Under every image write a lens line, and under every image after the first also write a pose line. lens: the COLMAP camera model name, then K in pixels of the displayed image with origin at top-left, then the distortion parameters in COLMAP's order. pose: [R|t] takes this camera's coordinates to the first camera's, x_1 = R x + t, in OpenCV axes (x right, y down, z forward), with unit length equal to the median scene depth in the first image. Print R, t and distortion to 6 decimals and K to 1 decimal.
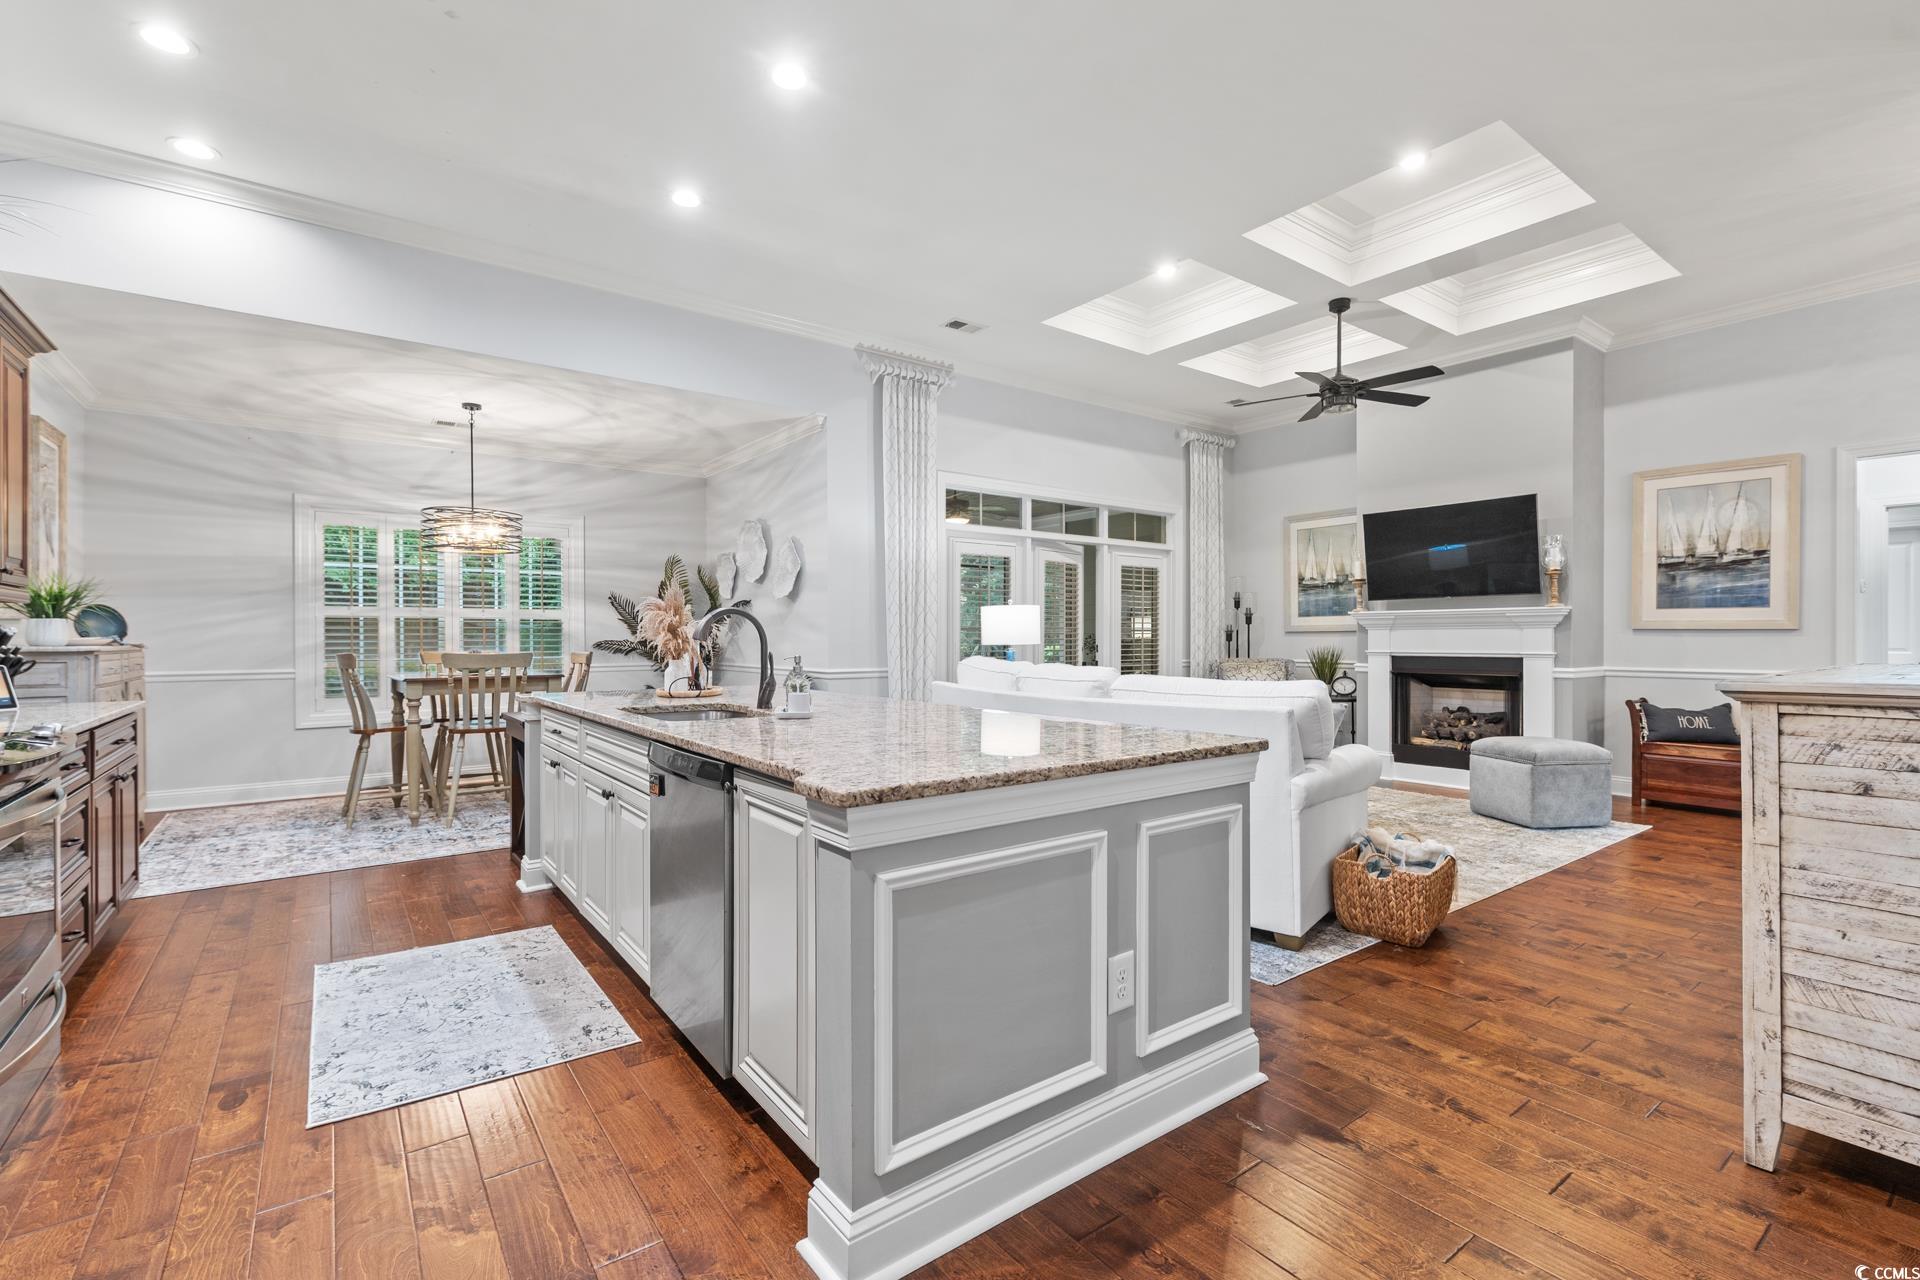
lens RADIAL K [[850.2, 0, 965.4], [0, 850.2, 640.0], [0, 0, 1]] dist [0.001157, -0.000641]
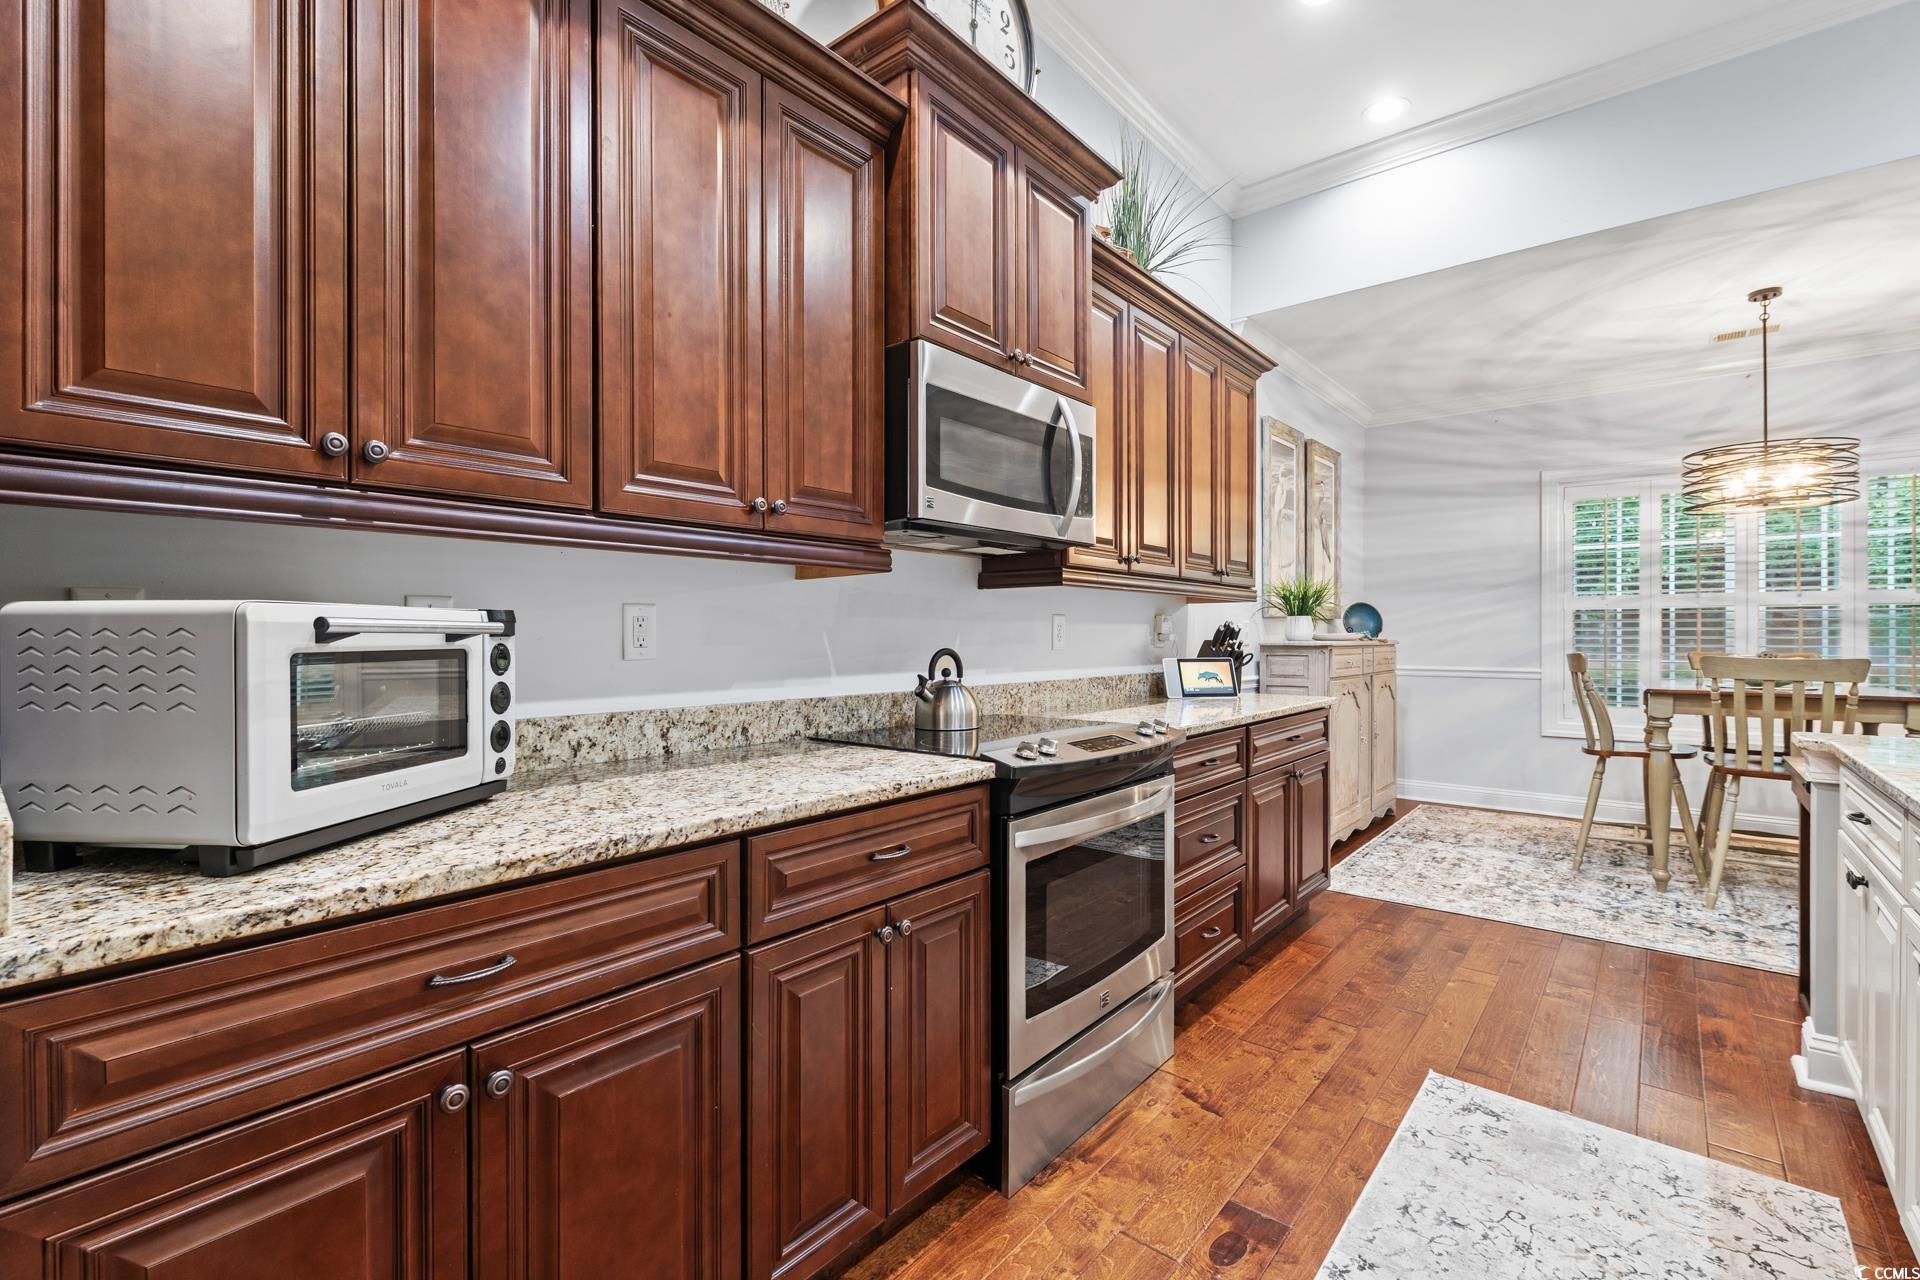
lens RADIAL K [[848.3, 0, 966.6], [0, 848.3, 634.2], [0, 0, 1]] dist [-0.000279, -0.001010]
pose [[0.233174, 0.002132, -0.972433, -0.064724], [-0.003657, 0.999992, 0.001316, -0.000768], [0.972428, 0.003249, 0.233180, 0.207026]]
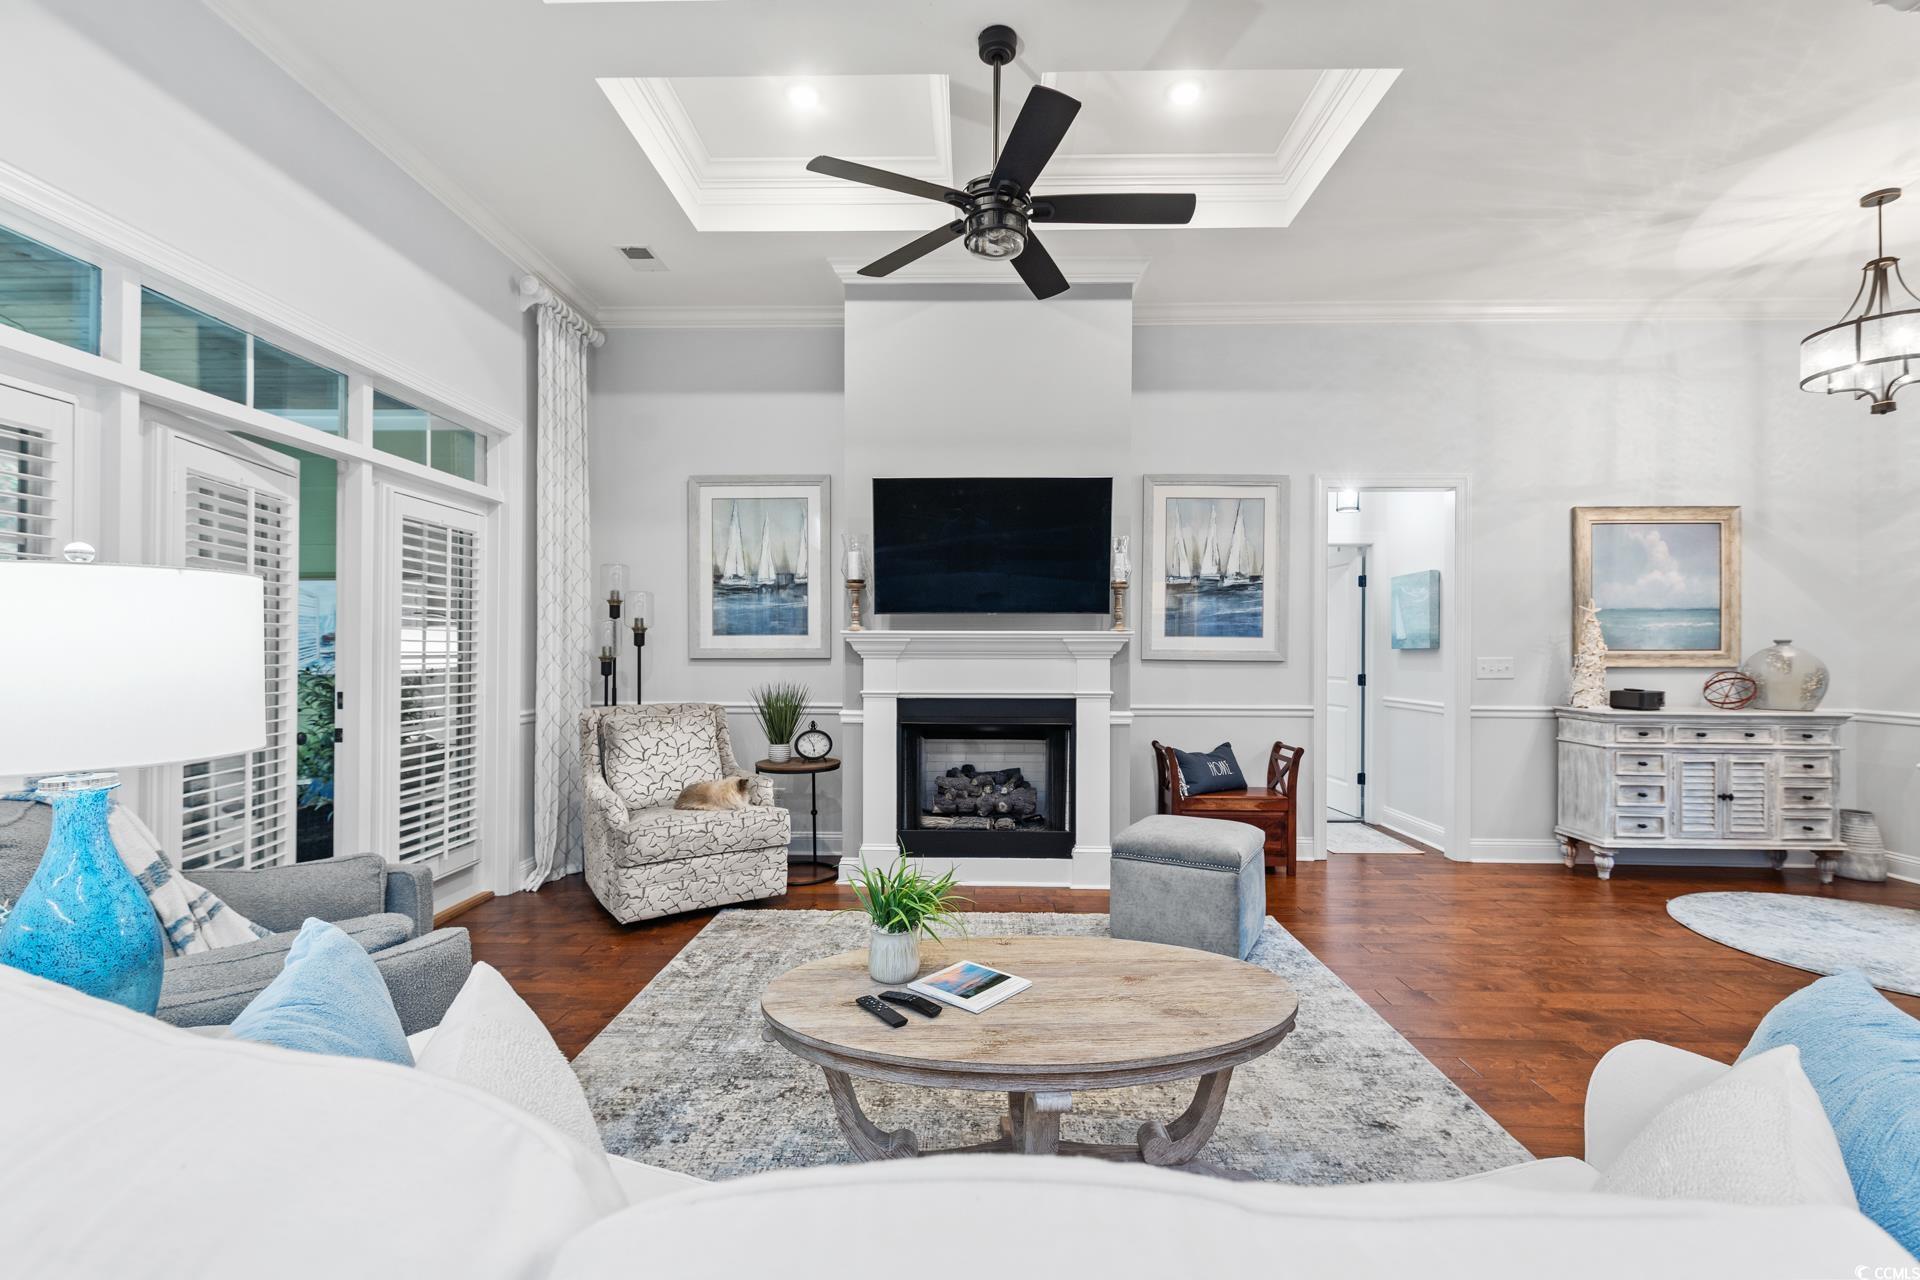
lens RADIAL K [[827.9, 0, 956.7], [0, 827.9, 648.6], [0, 0, 1]] dist [-0.000299, -0.000118]
pose [[0.621024, 0.005522, 0.783772, 0.025559], [-0.002091, 0.999983, -0.005389, -0.018820], [-0.783789, 0.001708, 0.621025, 0.634053]]
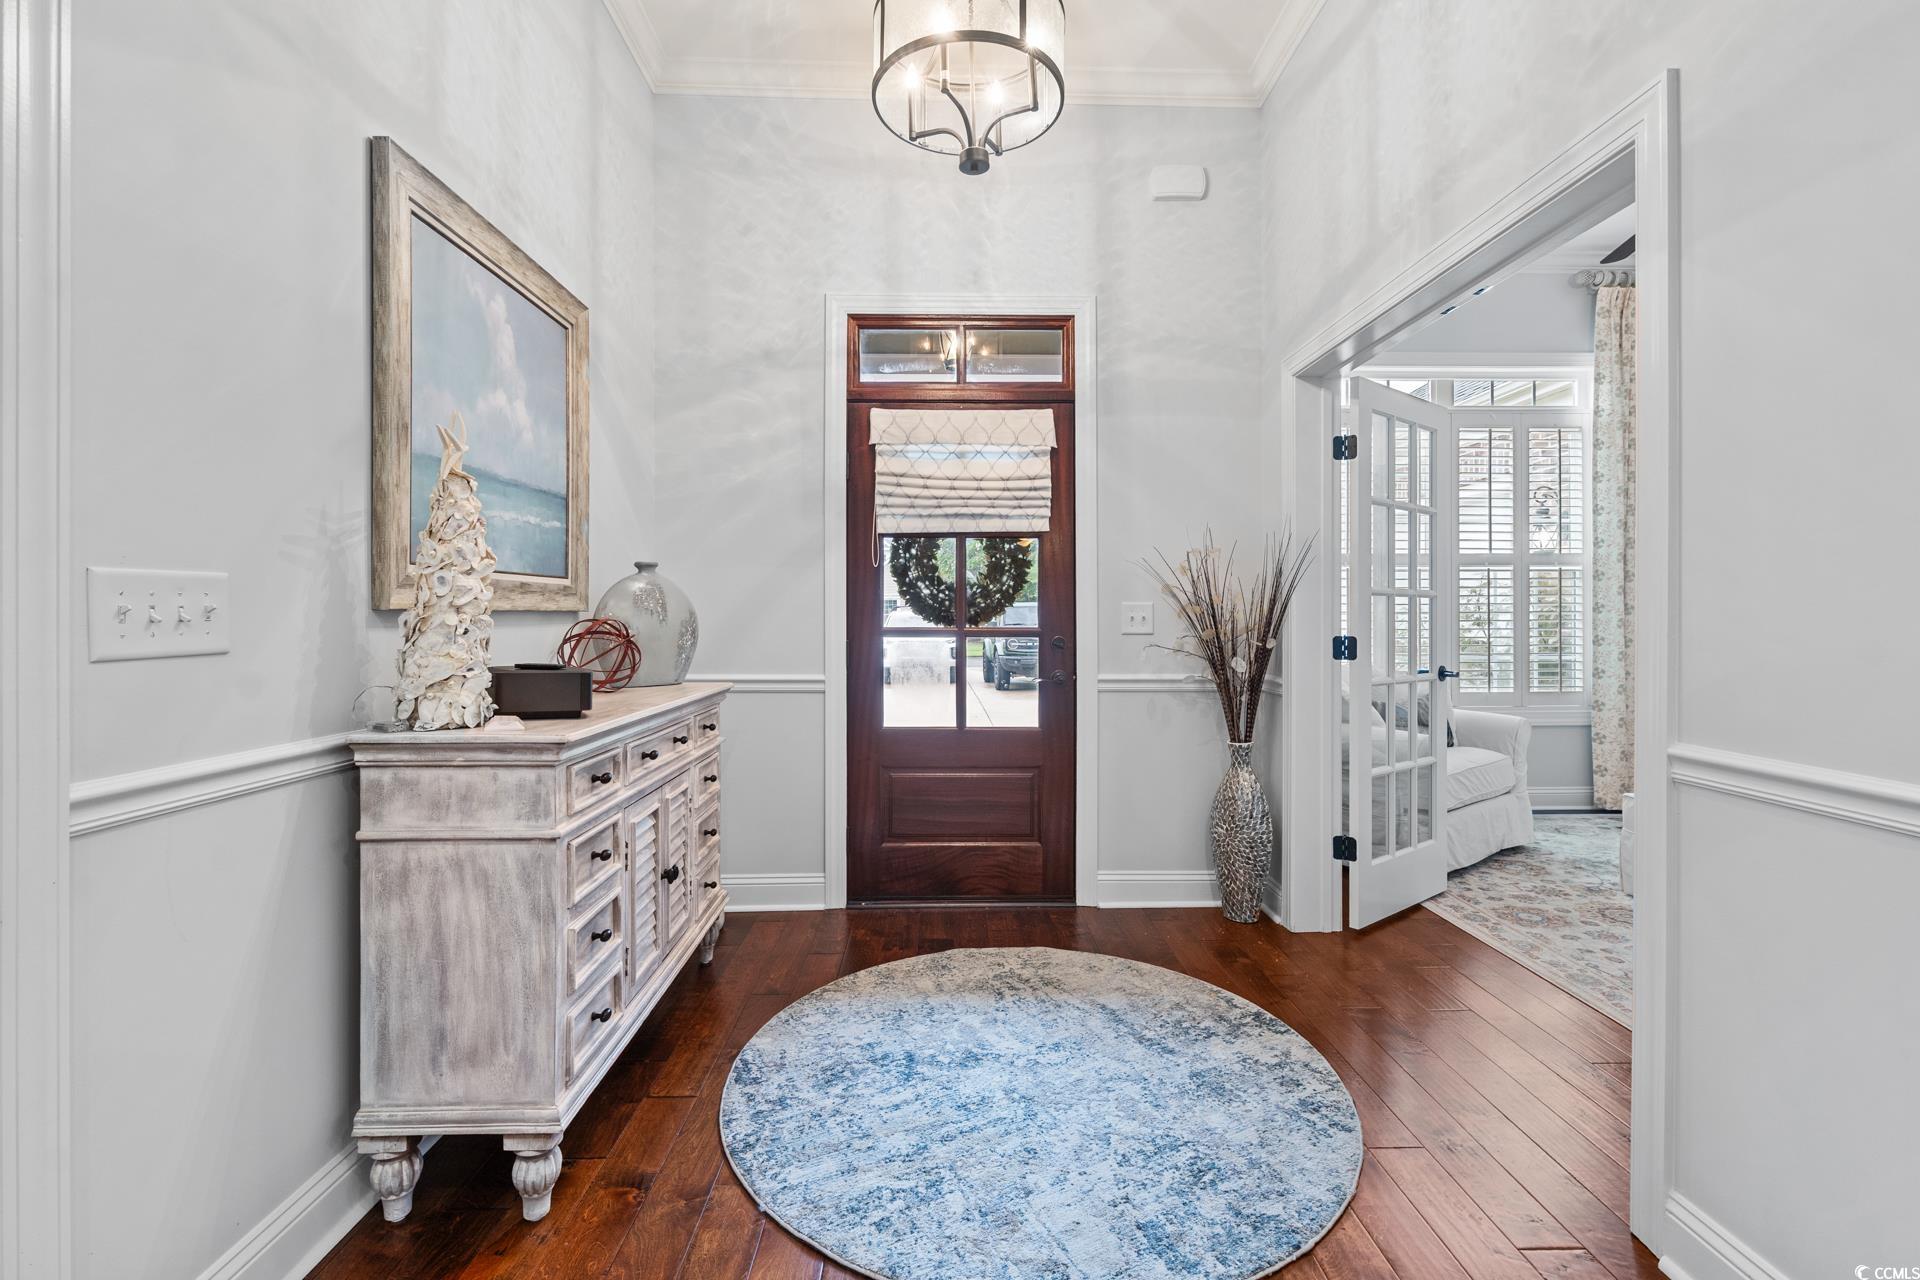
lens RADIAL K [[845.2, 0, 964.6], [0, 845.2, 617.0], [0, 0, 1]] dist [-0.000728, -0.000192]
pose [[-0.814339, 0.002715, 0.580383, 0.718095], [0.004152, 0.999991, 0.001147, -0.003427], [-0.580375, 0.003344, -0.814343, 0.779168]]
